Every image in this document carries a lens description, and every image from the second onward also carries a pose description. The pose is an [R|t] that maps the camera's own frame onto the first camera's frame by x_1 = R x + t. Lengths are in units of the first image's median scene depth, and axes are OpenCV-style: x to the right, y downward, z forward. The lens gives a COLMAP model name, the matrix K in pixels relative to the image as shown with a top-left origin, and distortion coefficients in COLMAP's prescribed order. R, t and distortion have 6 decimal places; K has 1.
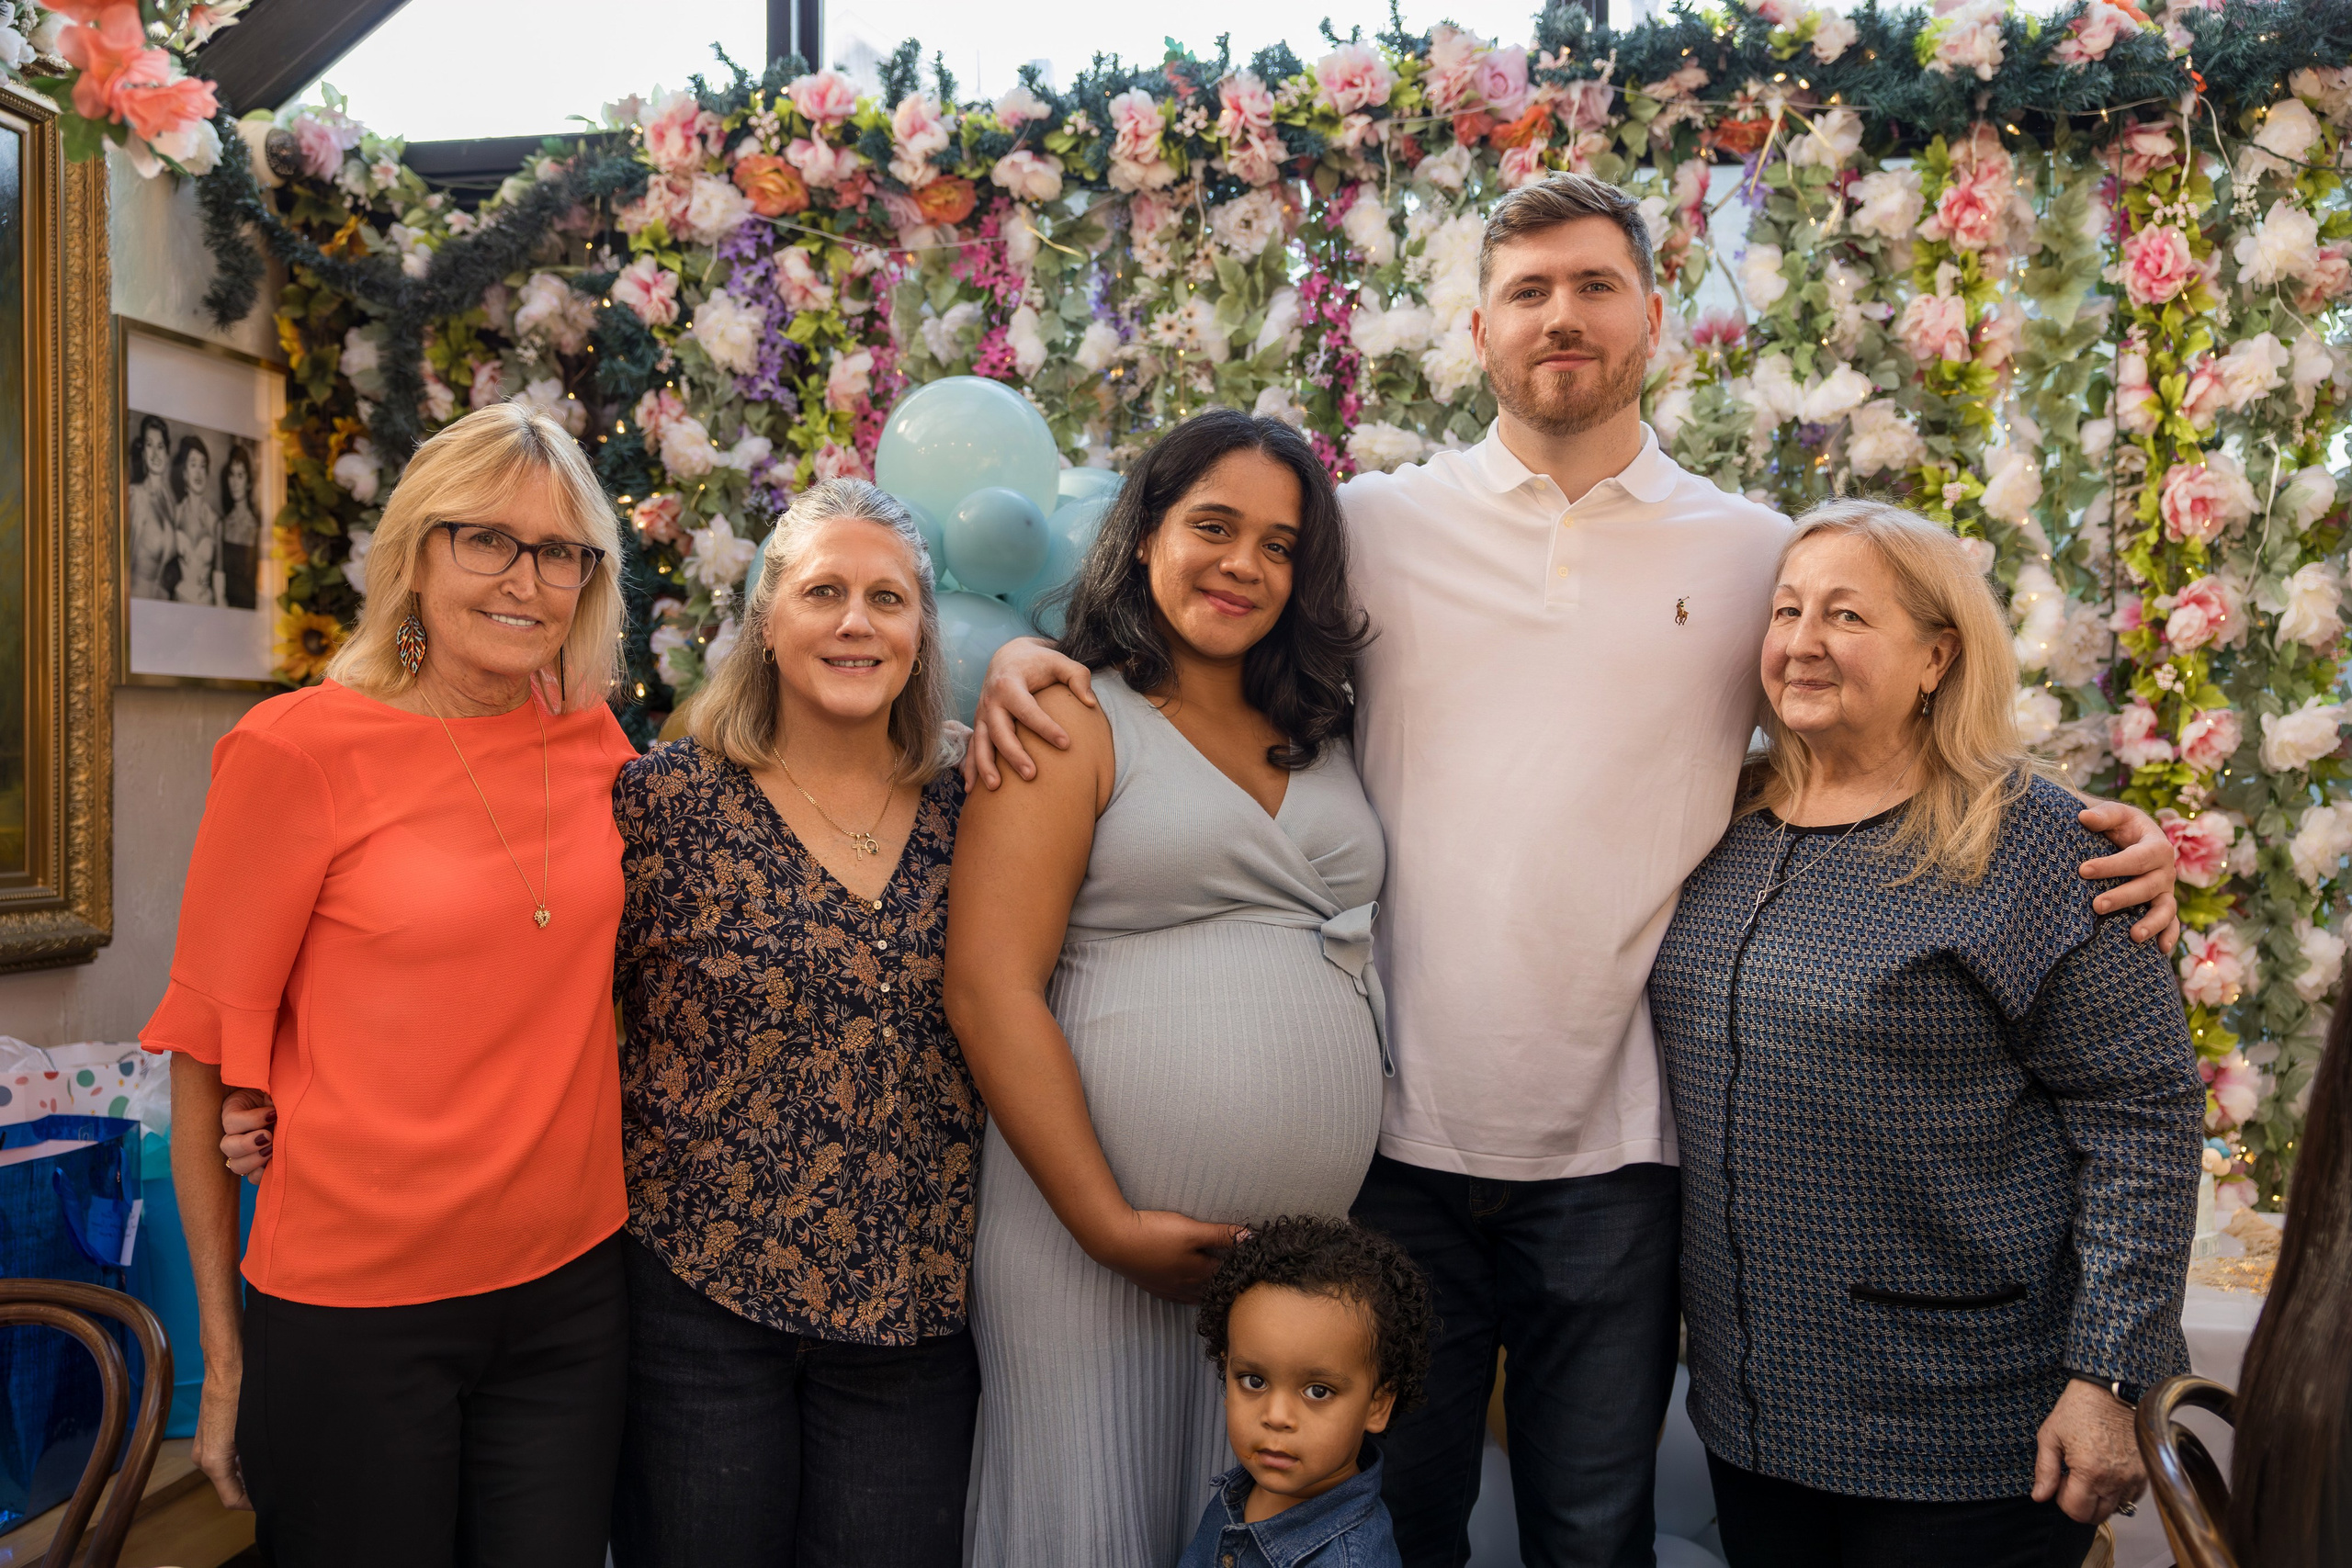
lens RADIAL K [[2083.5, 0, 1183.8], [0, 2083.5, 788.6], [0, 0, 1]] dist [-0.014554, 0.028075]
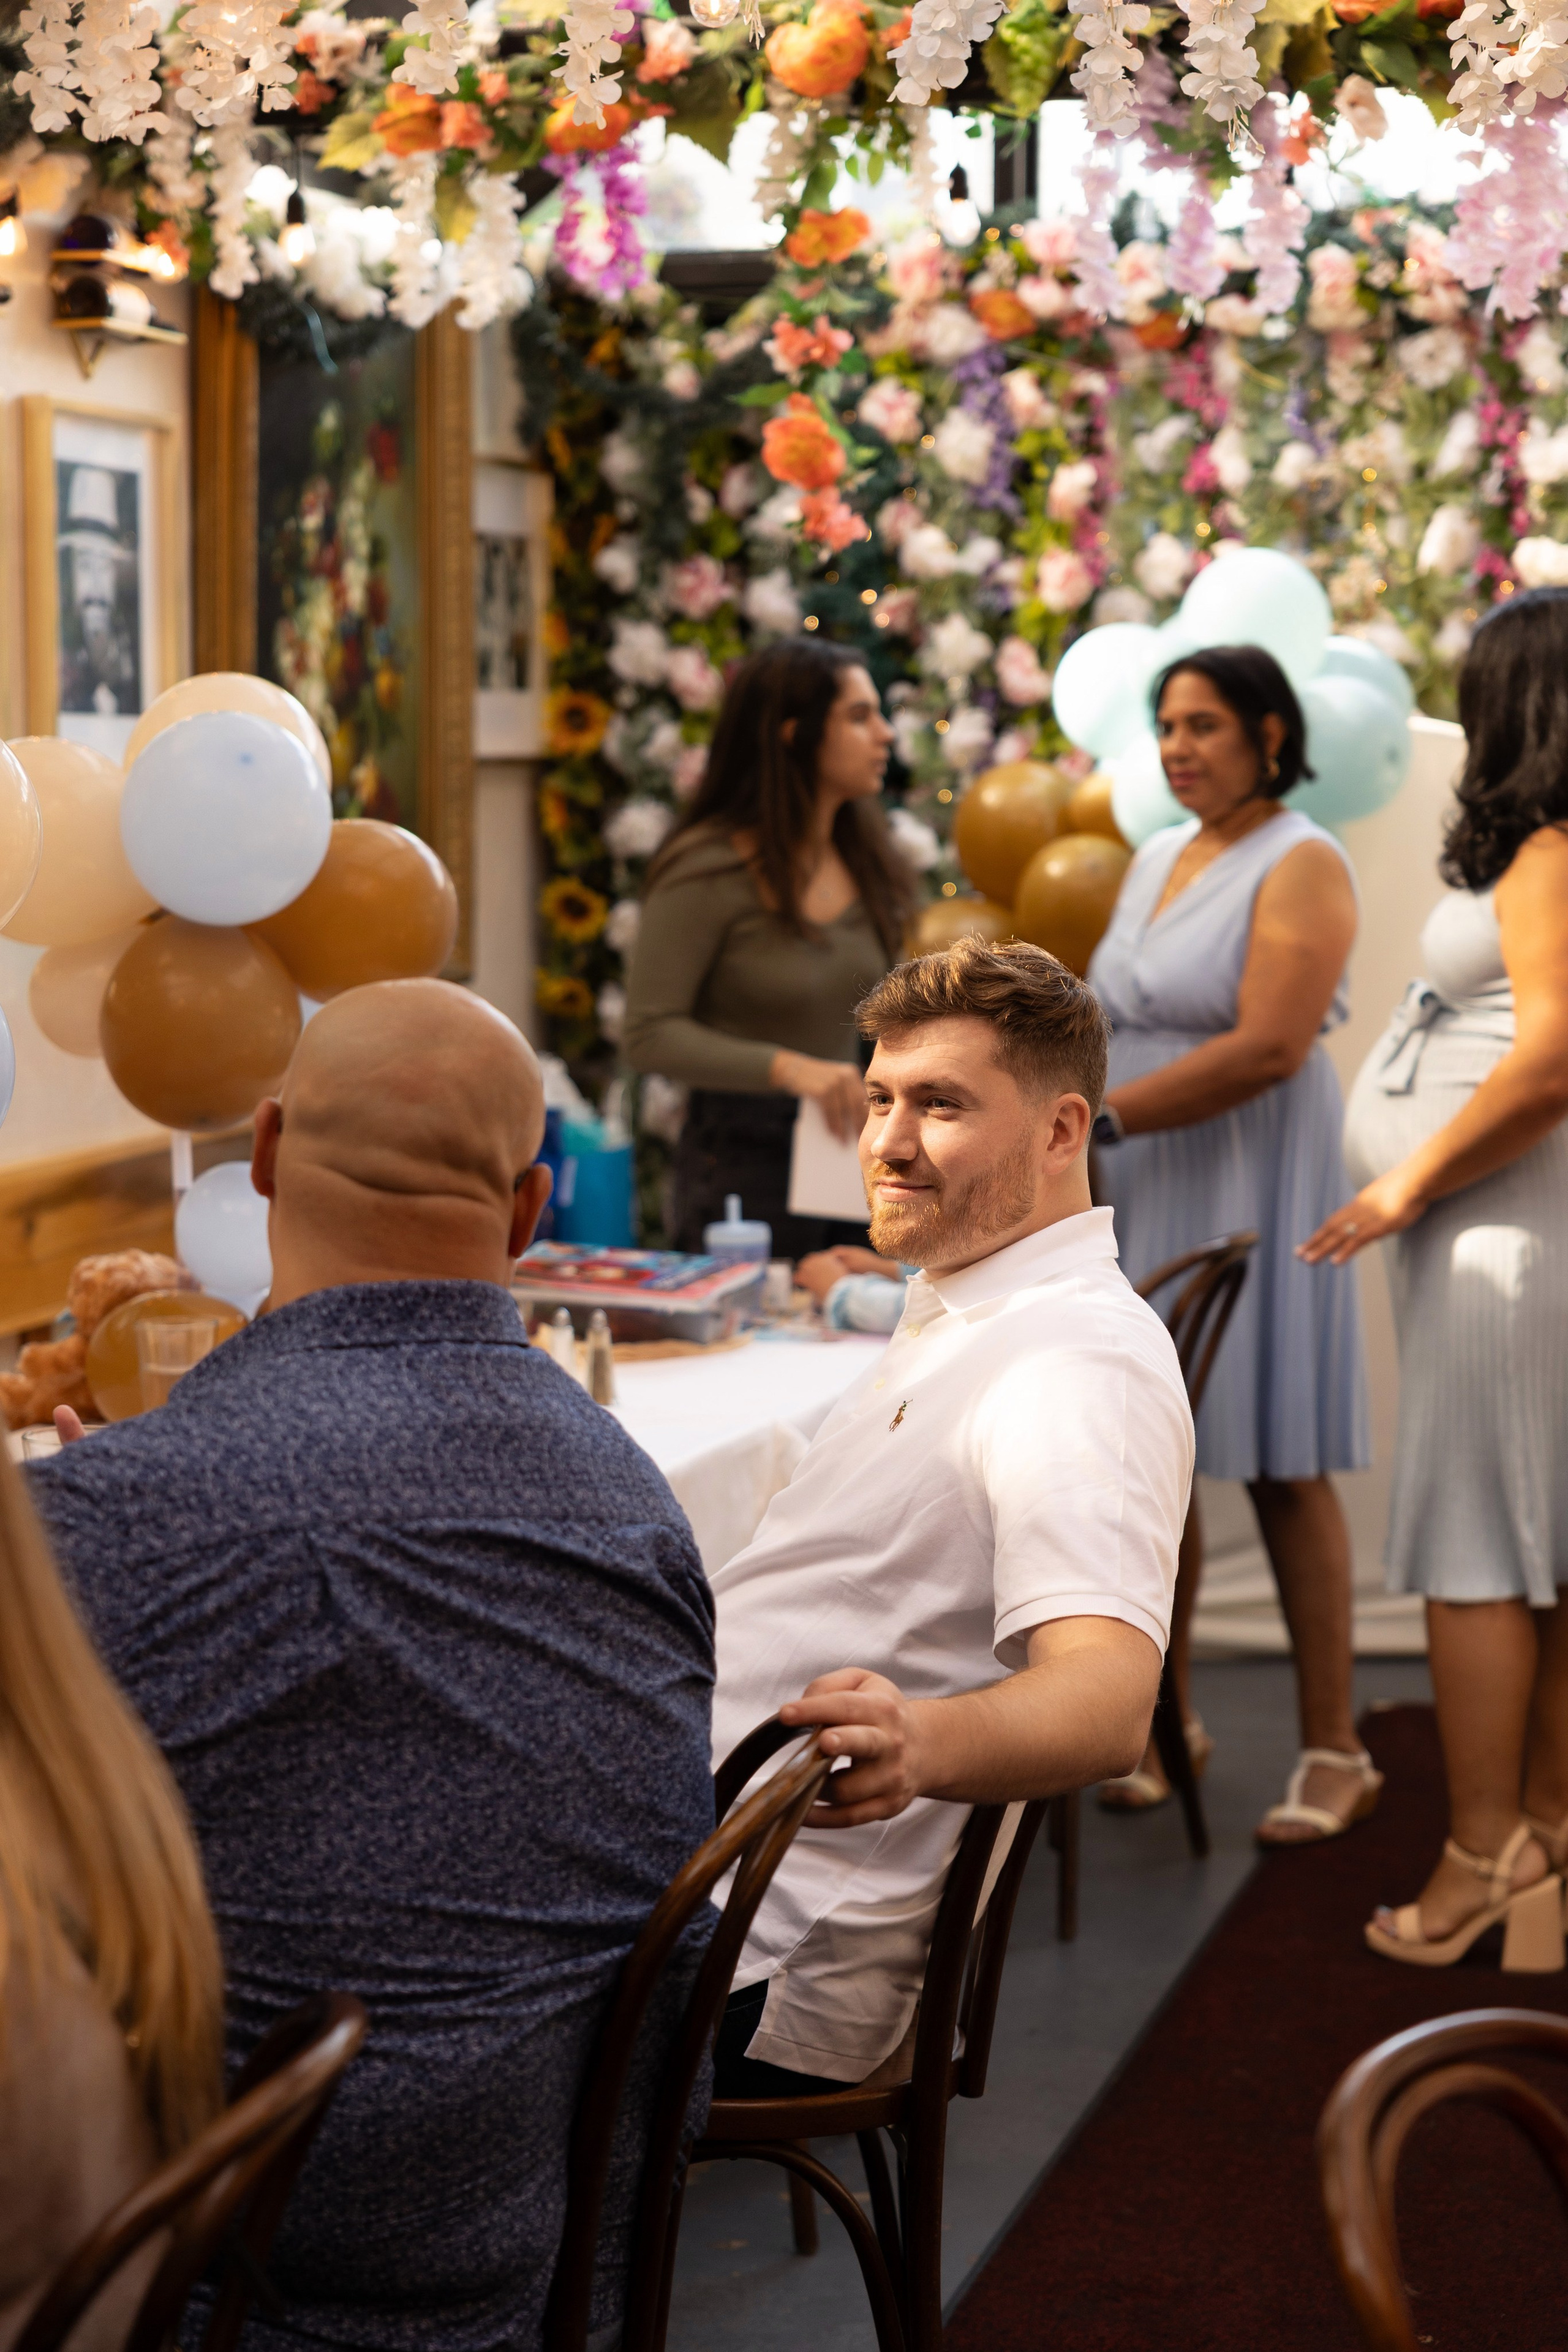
lens RADIAL K [[4553.0, 0, 777.6], [0, 4553.0, 1174.7], [0, 0, 1]] dist [0.012304, 0.000000]
pose [[0.988948, 0.019633, -0.146959, 0.051871], [-0.008393, 0.997017, 0.076720, -0.017215], [0.148027, -0.074639, 0.986163, -1.509166]]
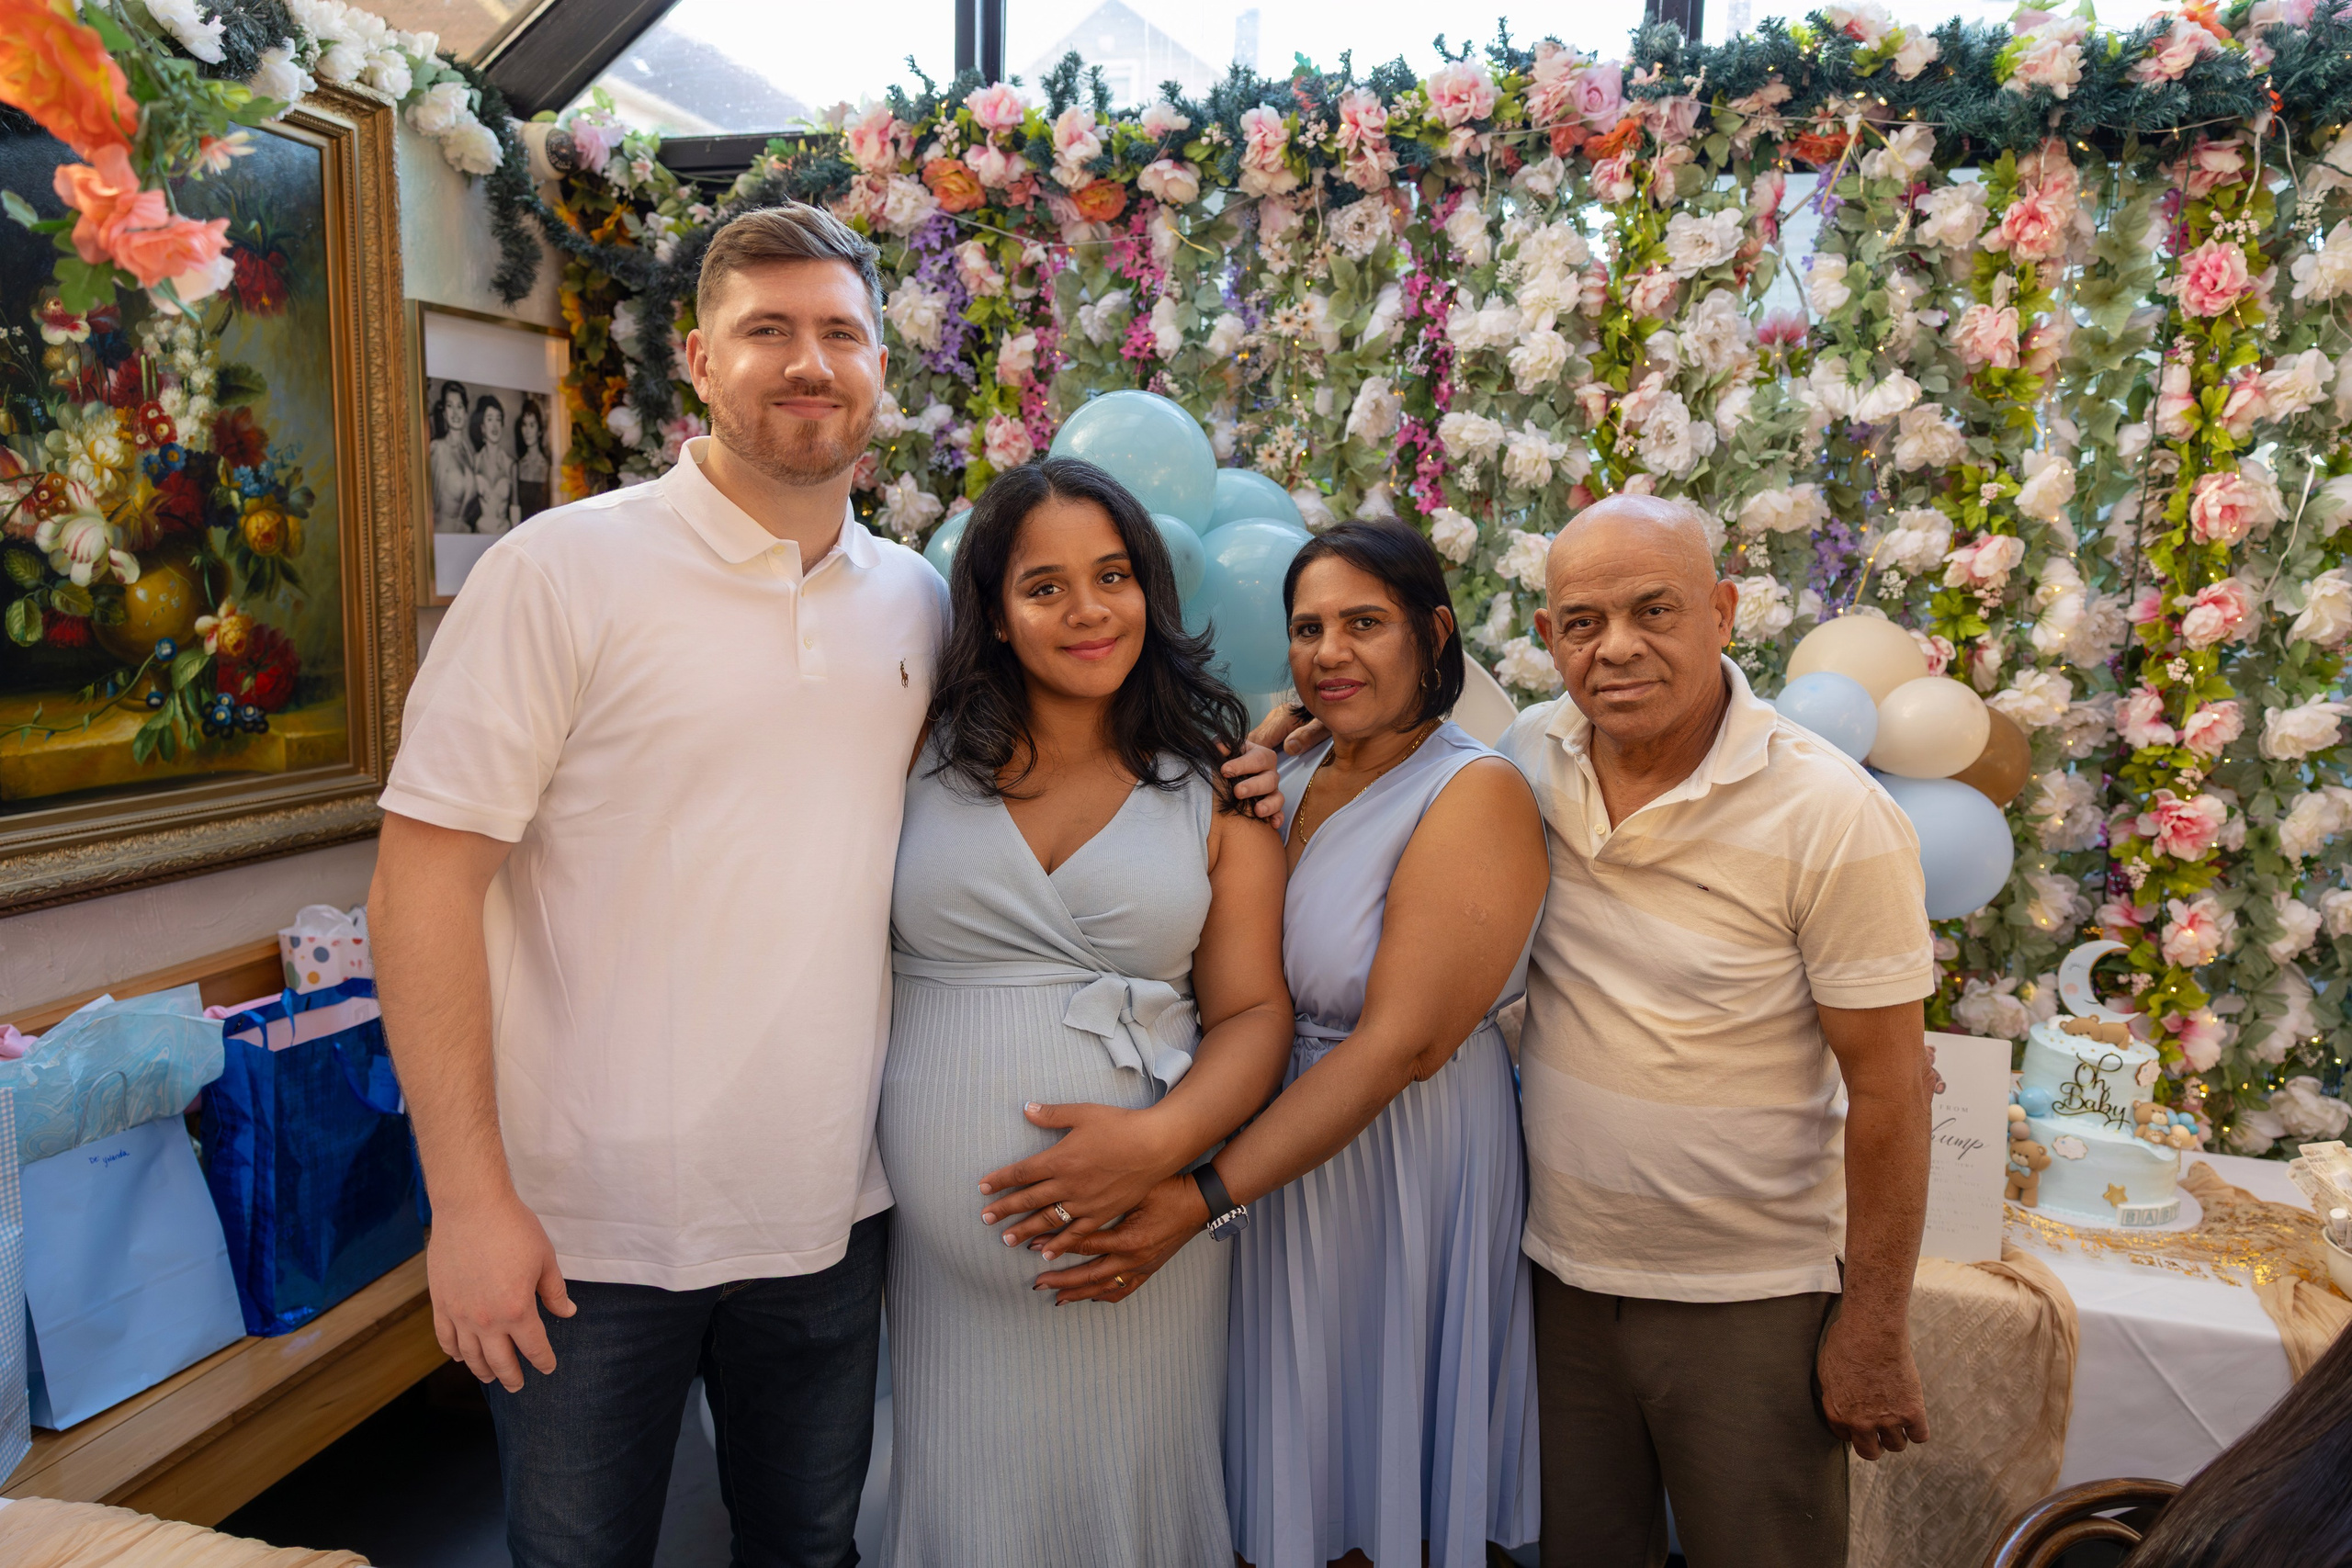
lens RADIAL K [[1534.1, 0, 1185.1], [0, 1534.1, 772.7], [0, 0, 1]] dist [0.003560, -0.000434]
pose [[0.993886, 0.044700, -0.100961, 0.033432], [-0.031513, 0.991192, 0.128630, -0.080742], [0.105822, -0.124662, 0.986540, 0.127186]]
